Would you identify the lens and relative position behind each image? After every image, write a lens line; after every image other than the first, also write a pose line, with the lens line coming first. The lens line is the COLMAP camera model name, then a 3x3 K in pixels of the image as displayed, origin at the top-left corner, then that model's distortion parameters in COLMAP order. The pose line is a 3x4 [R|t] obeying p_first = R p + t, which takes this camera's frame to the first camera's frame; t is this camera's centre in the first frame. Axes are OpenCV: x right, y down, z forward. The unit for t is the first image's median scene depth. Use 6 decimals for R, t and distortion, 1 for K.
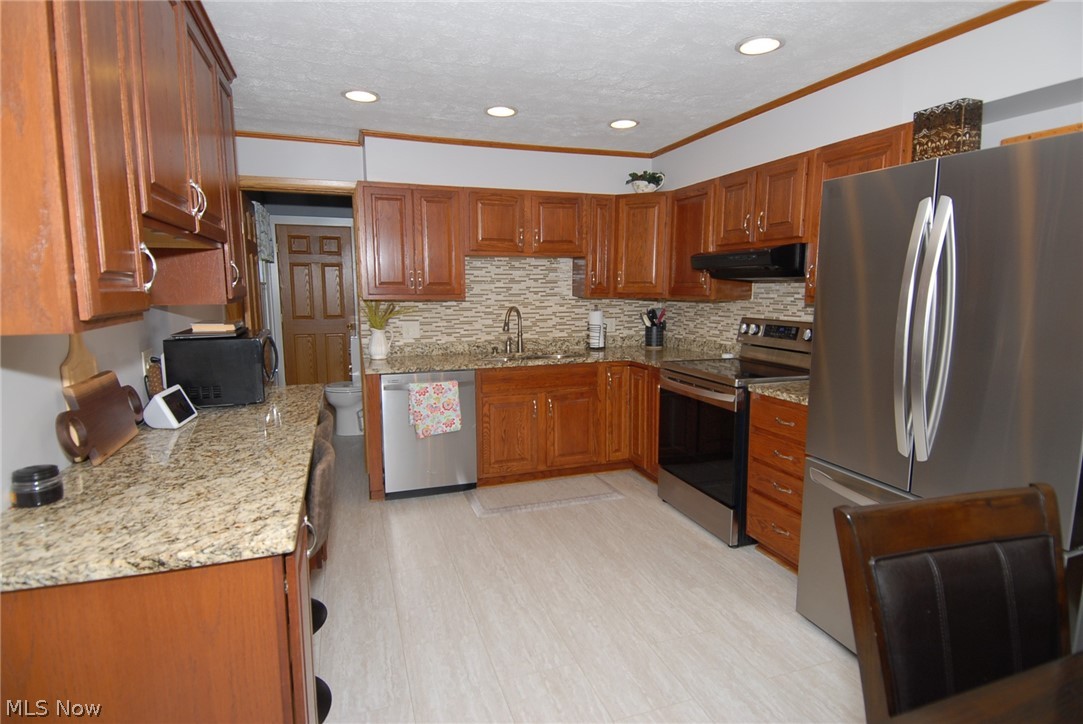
lens RADIAL K [[574.0, 0, 539.4], [0, 574.0, 360.4], [0, 0, 1]] dist [0.004692, -0.002083]
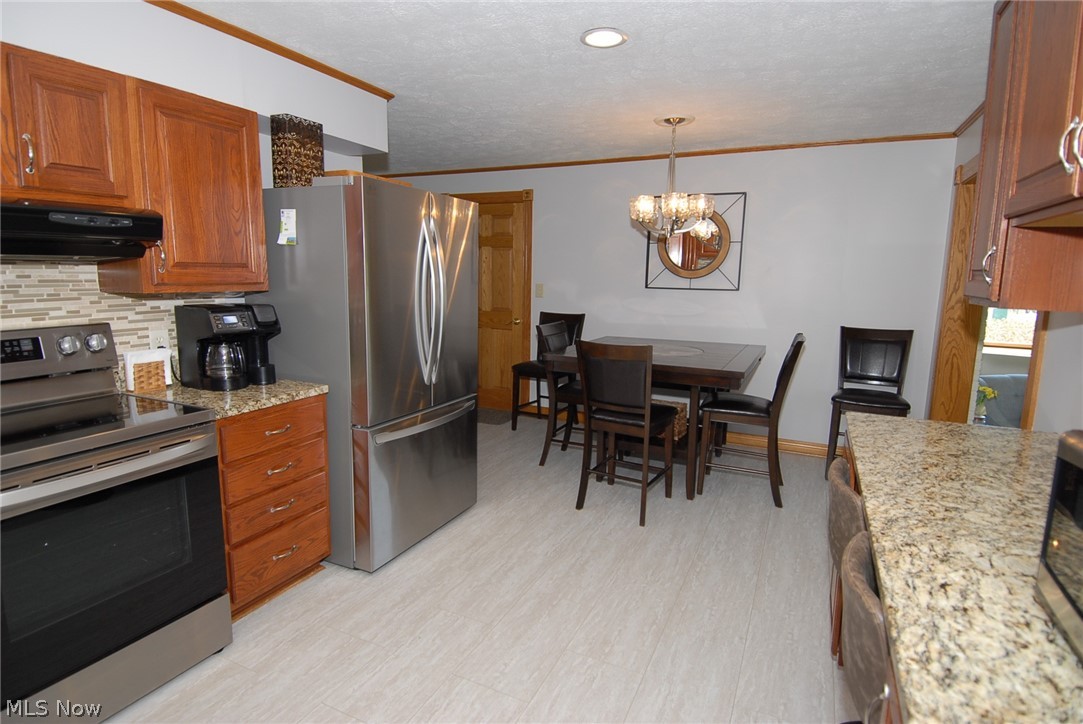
lens RADIAL K [[574.0, 0, 537.7], [0, 574.0, 357.1], [0, 0, 1]] dist [0.004692, -0.002083]
pose [[-0.709714, -0.116283, 0.694827, -0.672949], [0.078525, 0.967080, 0.242052, -0.274063], [-0.700100, 0.226349, -0.677219, 1.994056]]
